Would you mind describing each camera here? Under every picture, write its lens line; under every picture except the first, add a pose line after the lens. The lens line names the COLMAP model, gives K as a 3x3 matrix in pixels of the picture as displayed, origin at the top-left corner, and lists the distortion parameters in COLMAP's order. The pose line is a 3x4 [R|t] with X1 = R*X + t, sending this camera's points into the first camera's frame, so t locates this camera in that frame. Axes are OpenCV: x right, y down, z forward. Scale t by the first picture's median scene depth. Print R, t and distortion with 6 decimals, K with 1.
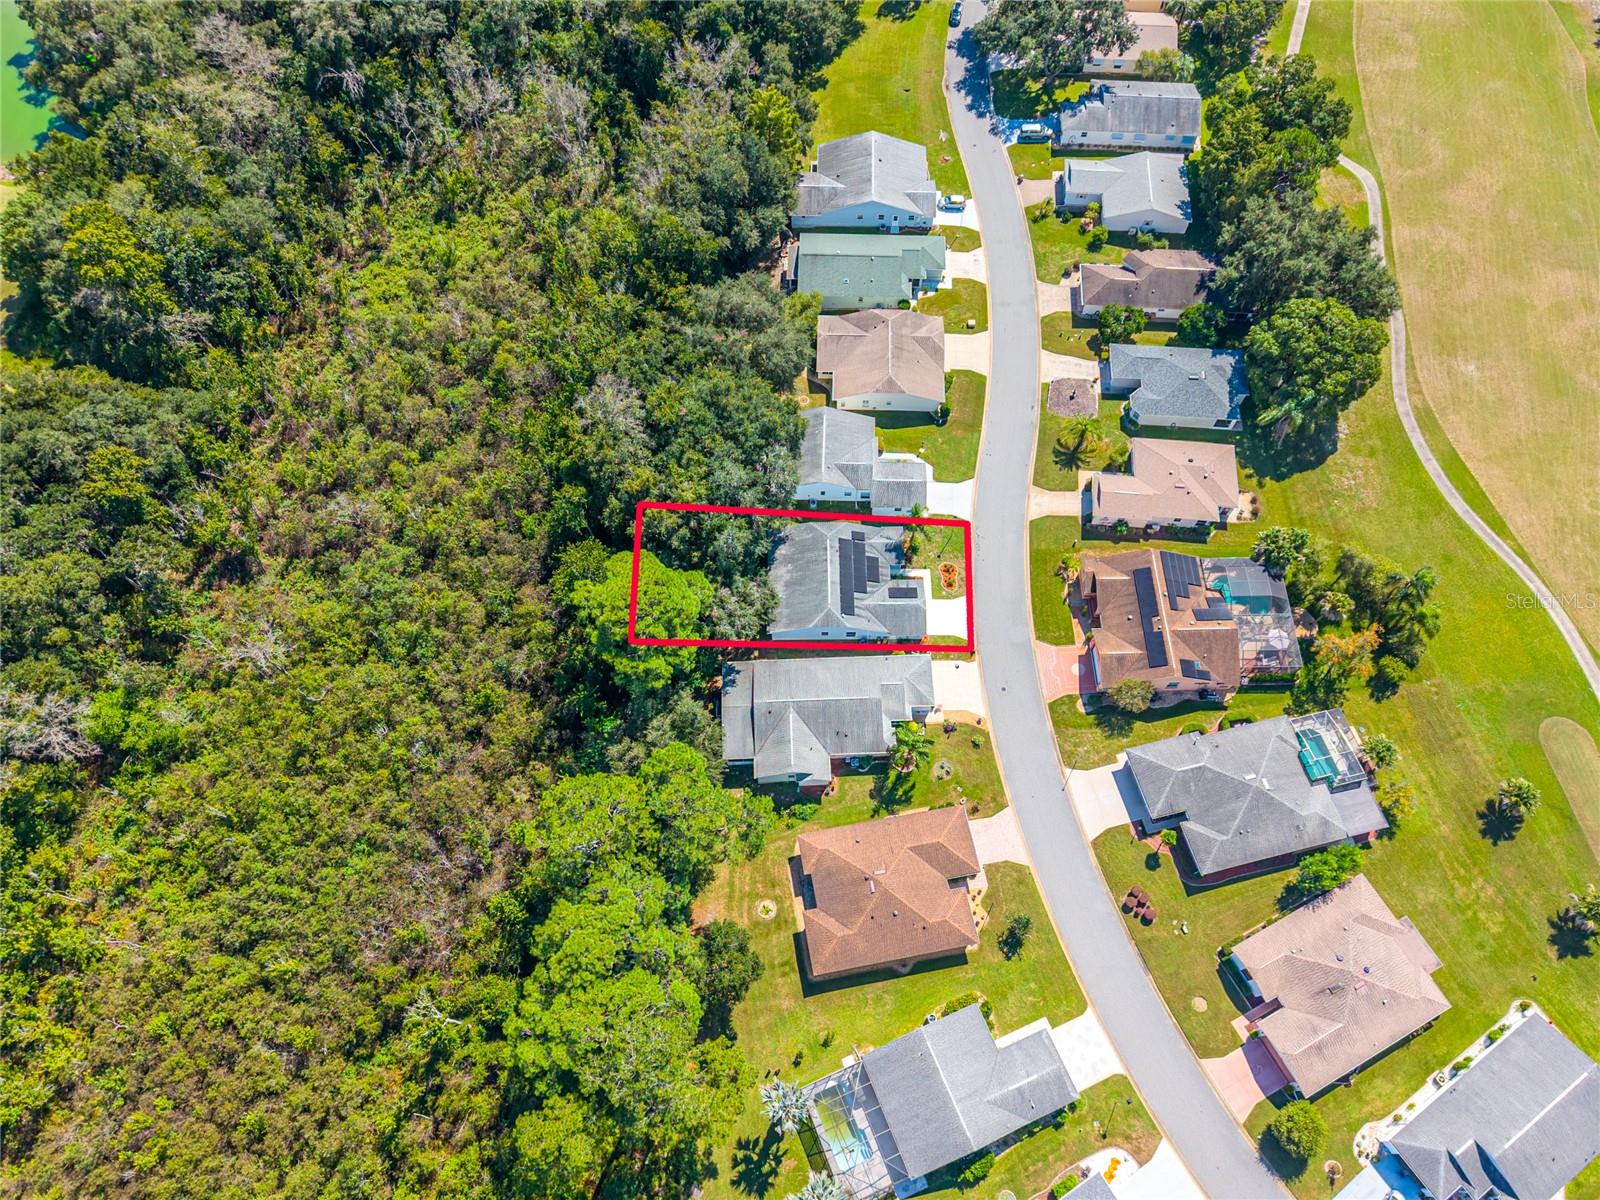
lens RADIAL K [[1073.5, 0, 800.0], [0, 1073.5, 600.0], [0, 0, 1]] dist [0.026755, -0.025568]
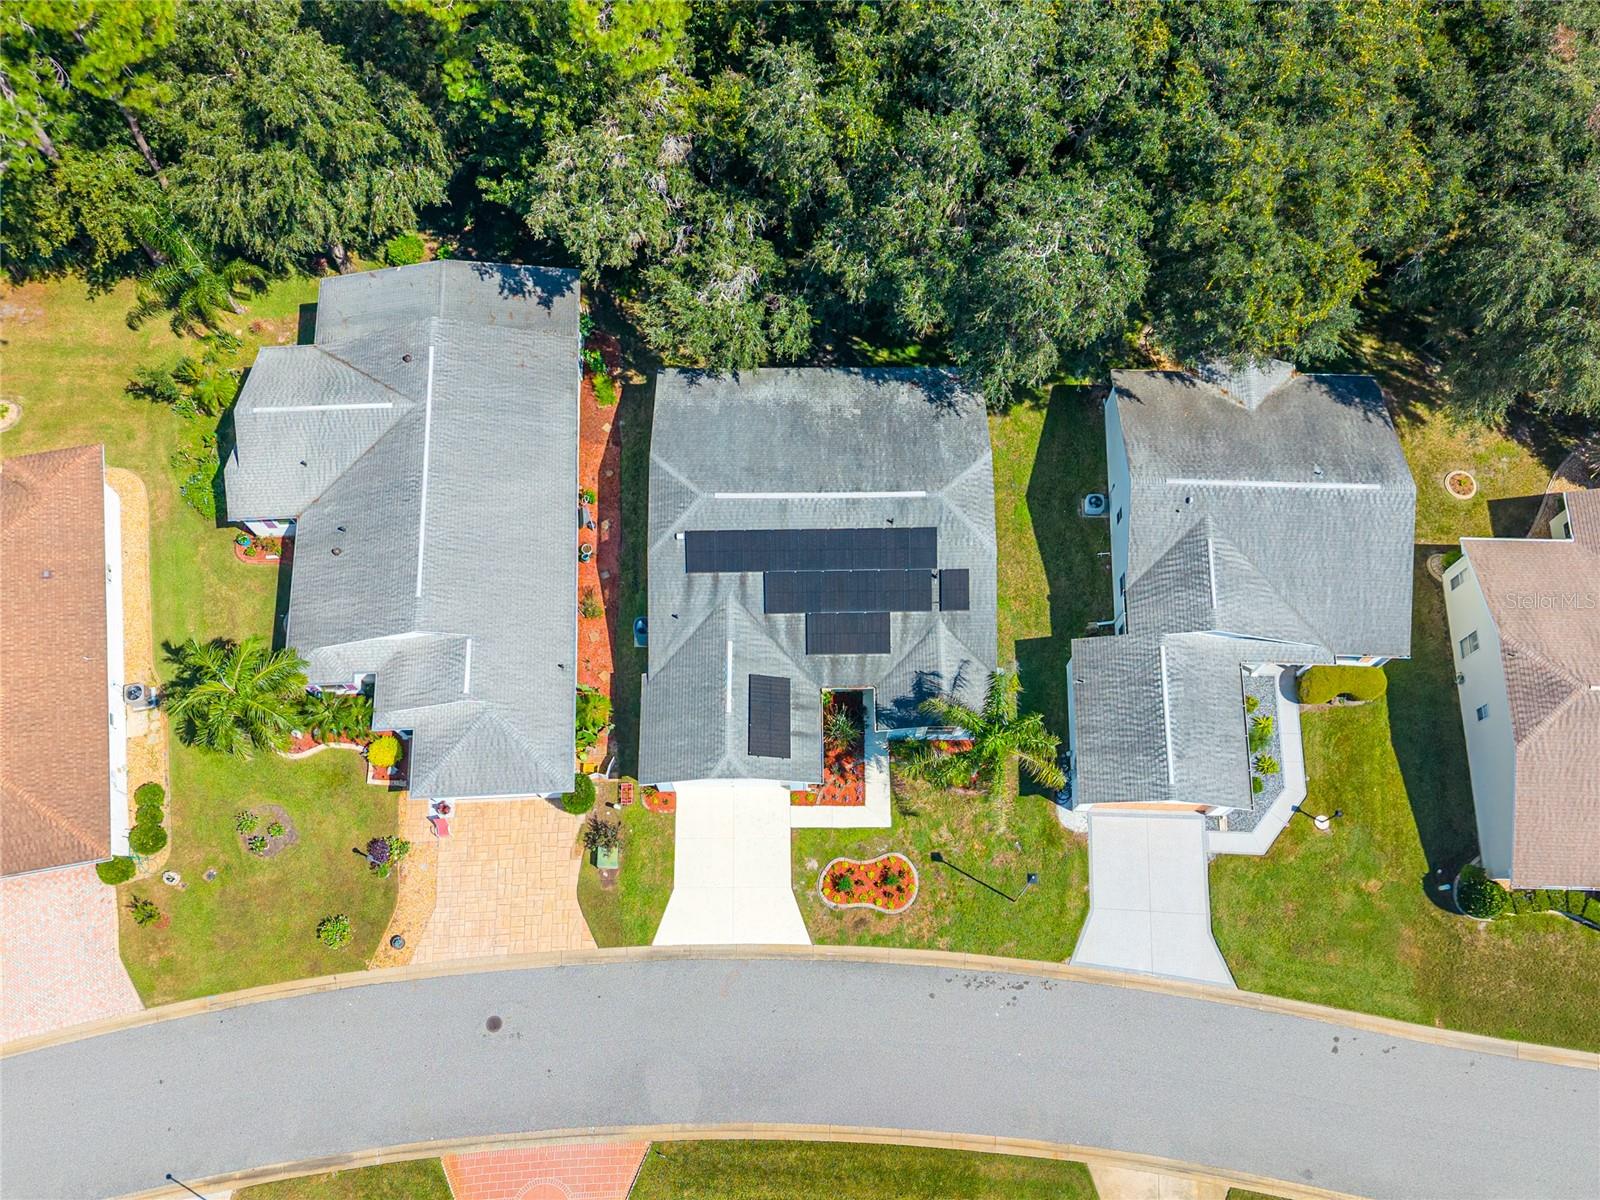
lens RADIAL K [[1230.7, 0, 792.3], [0, 1230.7, 709.2], [0, 0, 1]] dist [0.107289, -0.261308]
pose [[0.004264, 0.955872, -0.293753, 0.200390], [-0.894269, 0.135105, 0.426649, -0.171608], [0.447509, 0.260875, 0.855383, 0.652697]]
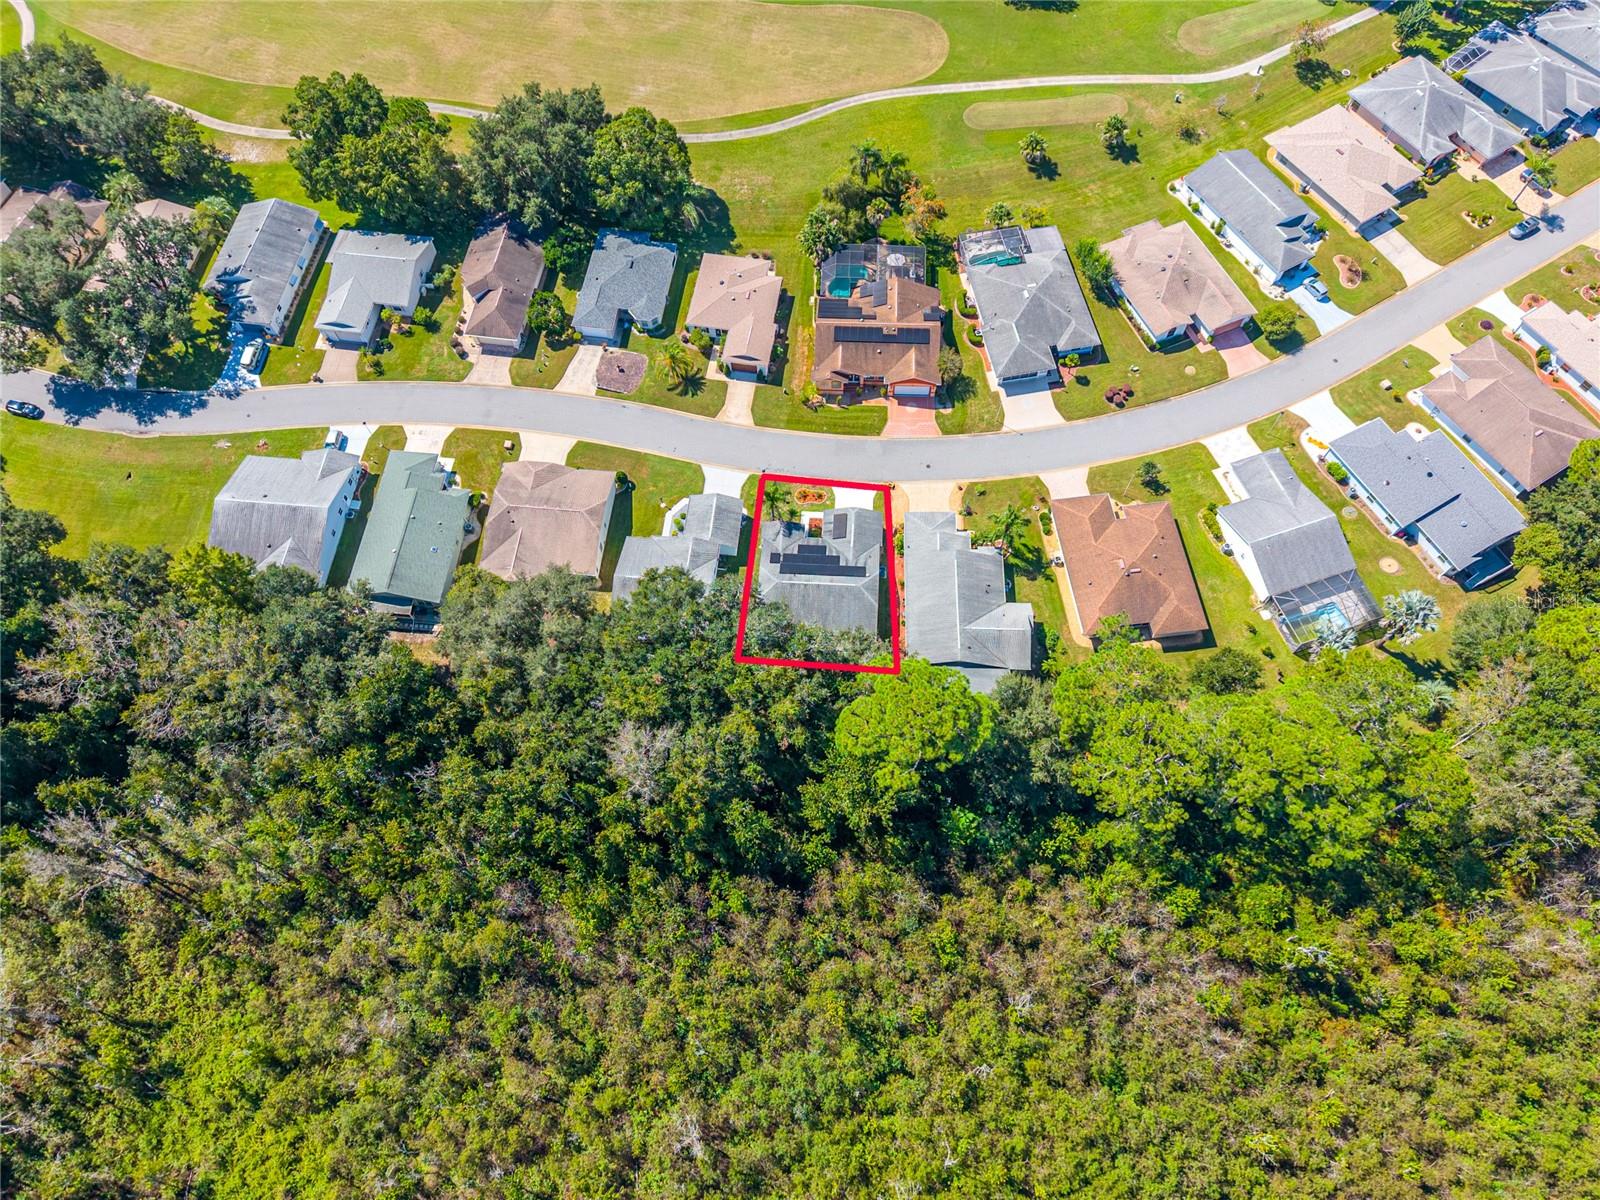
lens RADIAL K [[1073.5, 0, 800.0], [0, 1073.5, 600.0], [0, 0, 1]] dist [0.026755, -0.025568]
pose [[0.066363, -0.896173, 0.438713, -0.405112], [0.899293, 0.244207, 0.362816, -0.382653], [-0.432283, 0.370454, 0.822128, 0.194640]]
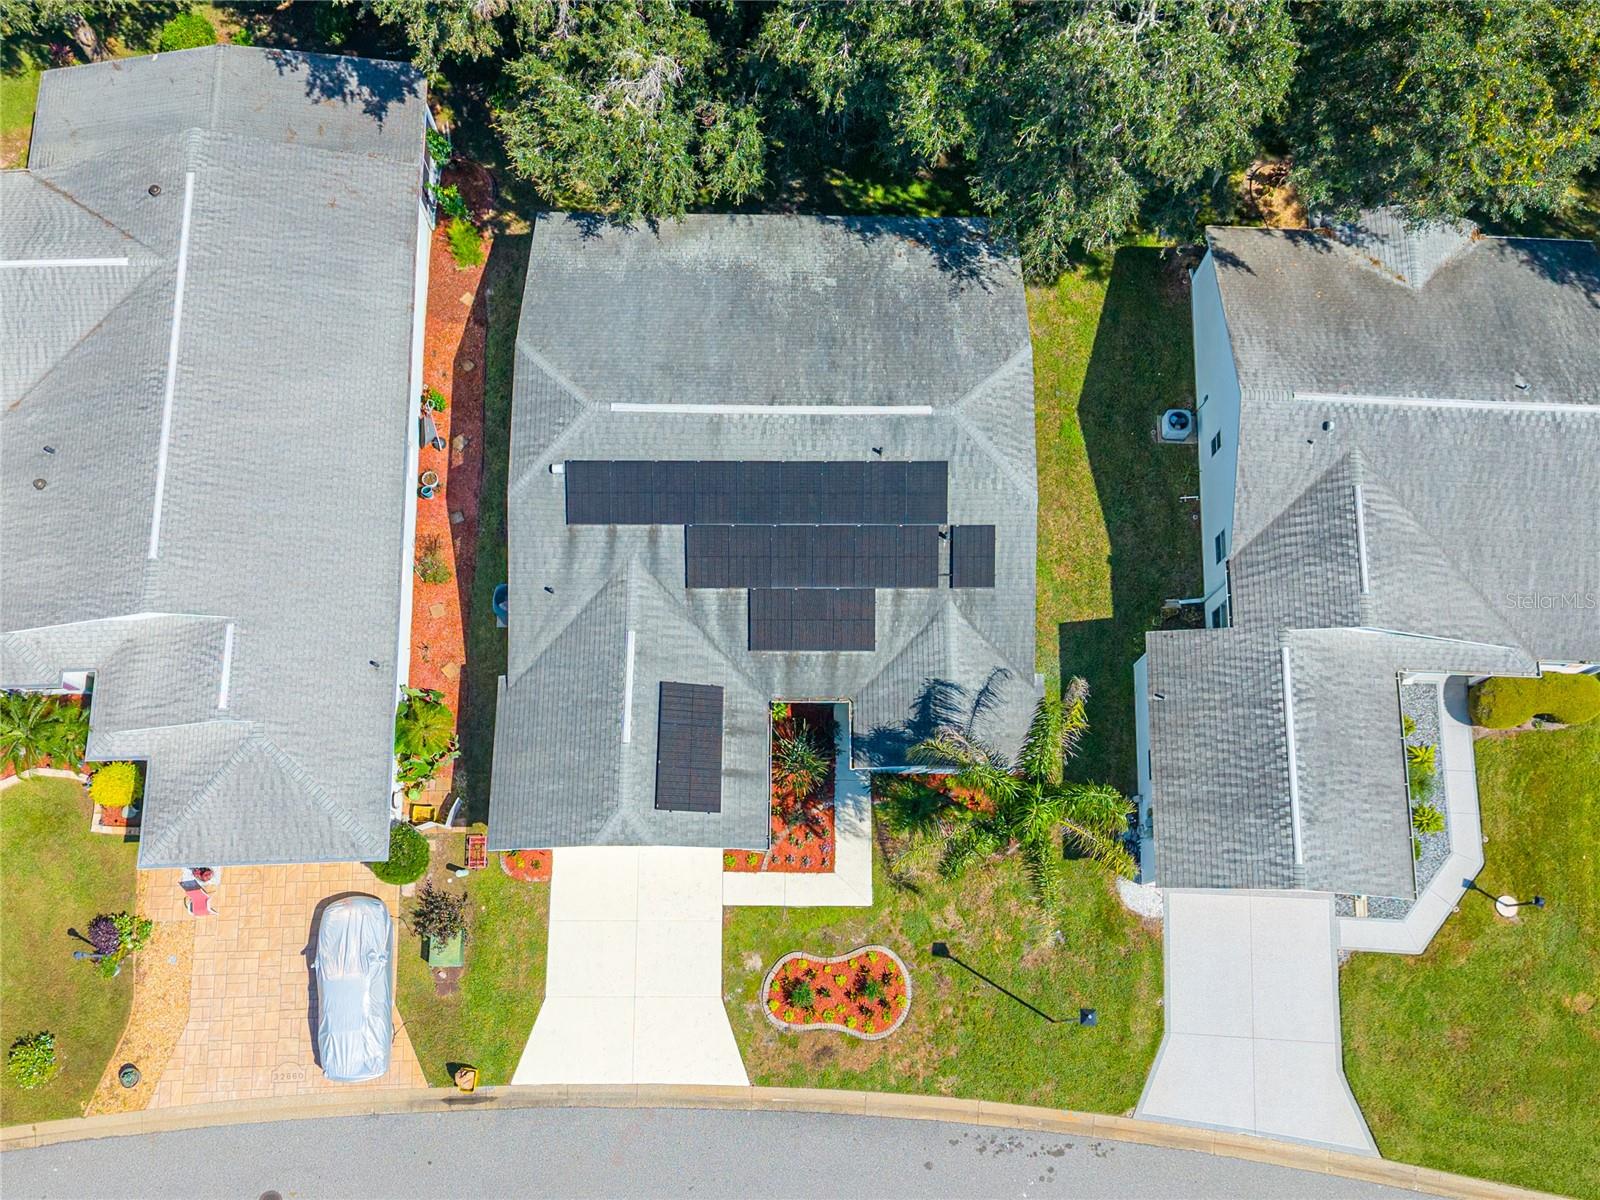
lens RADIAL K [[1266.5, 0, 789.8], [0, 1266.5, 636.6], [0, 0, 1]] dist [0.016175, -0.007597]
pose [[-0.006446, 0.967241, -0.253776, 0.135234], [-0.899431, 0.105301, 0.424187, -0.132966], [0.437015, 0.230988, 0.869289, 0.754201]]
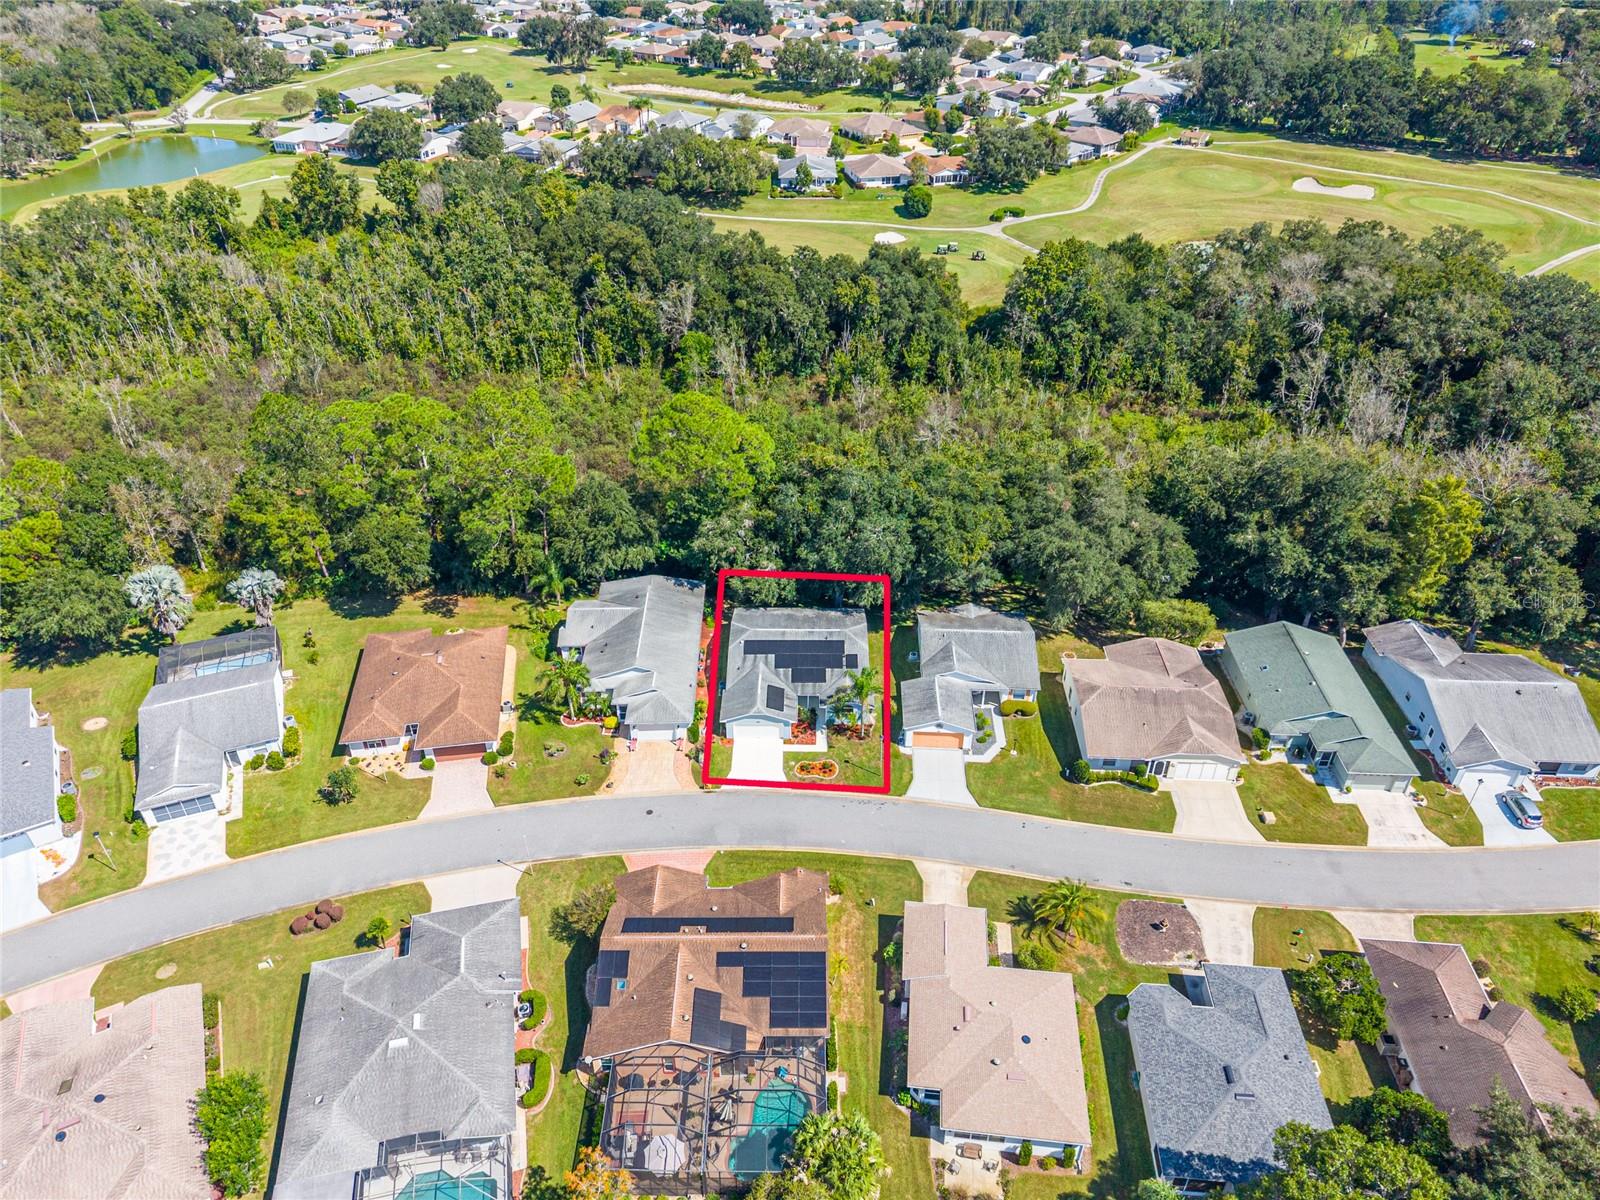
lens RADIAL K [[1073.5, 0, 800.0], [0, 1073.5, 600.0], [0, 0, 1]] dist [0.026755, -0.025568]
pose [[-0.012936, 0.570771, -0.821008, 0.695485], [-0.894711, 0.360000, 0.264372, -0.255722], [0.446458, 0.737984, 0.506018, 0.526561]]
